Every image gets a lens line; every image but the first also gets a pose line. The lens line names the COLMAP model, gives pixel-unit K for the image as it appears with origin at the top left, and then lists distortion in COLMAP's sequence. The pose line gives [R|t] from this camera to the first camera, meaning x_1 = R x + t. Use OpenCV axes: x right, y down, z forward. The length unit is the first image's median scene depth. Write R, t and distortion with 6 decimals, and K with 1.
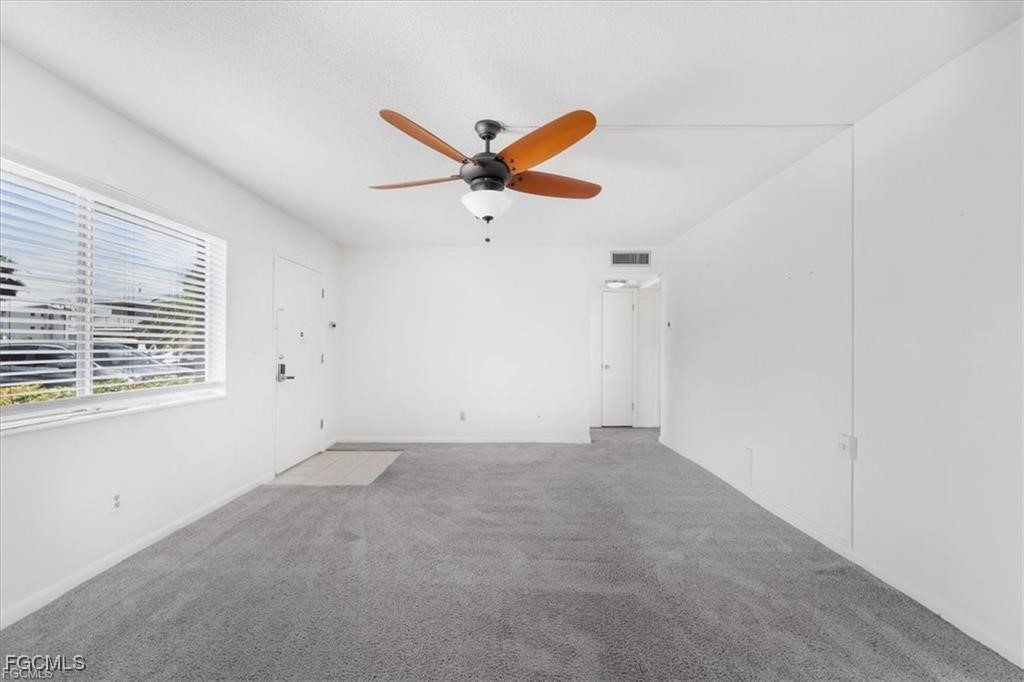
lens RADIAL K [[422.7, 0, 512.5], [0, 422.7, 349.9], [0, 0, 1]] dist [0.004638, -0.000554]
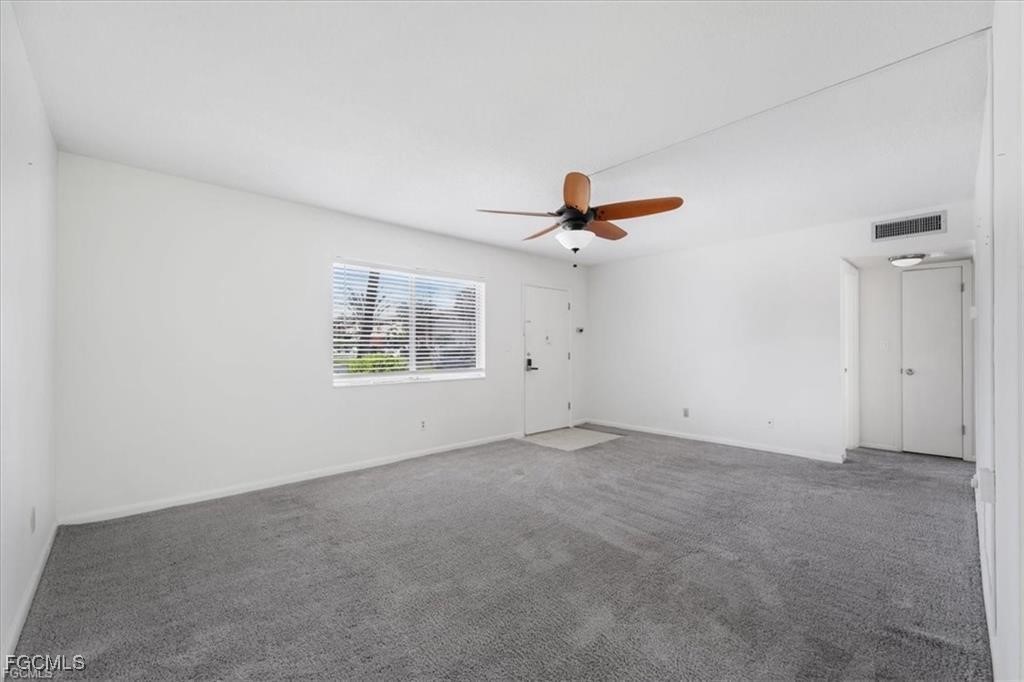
lens RADIAL K [[422.7, 0, 509.8], [0, 422.7, 344.8], [0, 0, 1]] dist [0.004638, -0.000554]
pose [[0.680159, -0.008929, -0.733010, 0.587629], [-0.000769, 0.999917, -0.012893, 0.004995], [0.733064, 0.009333, 0.680095, -0.043530]]
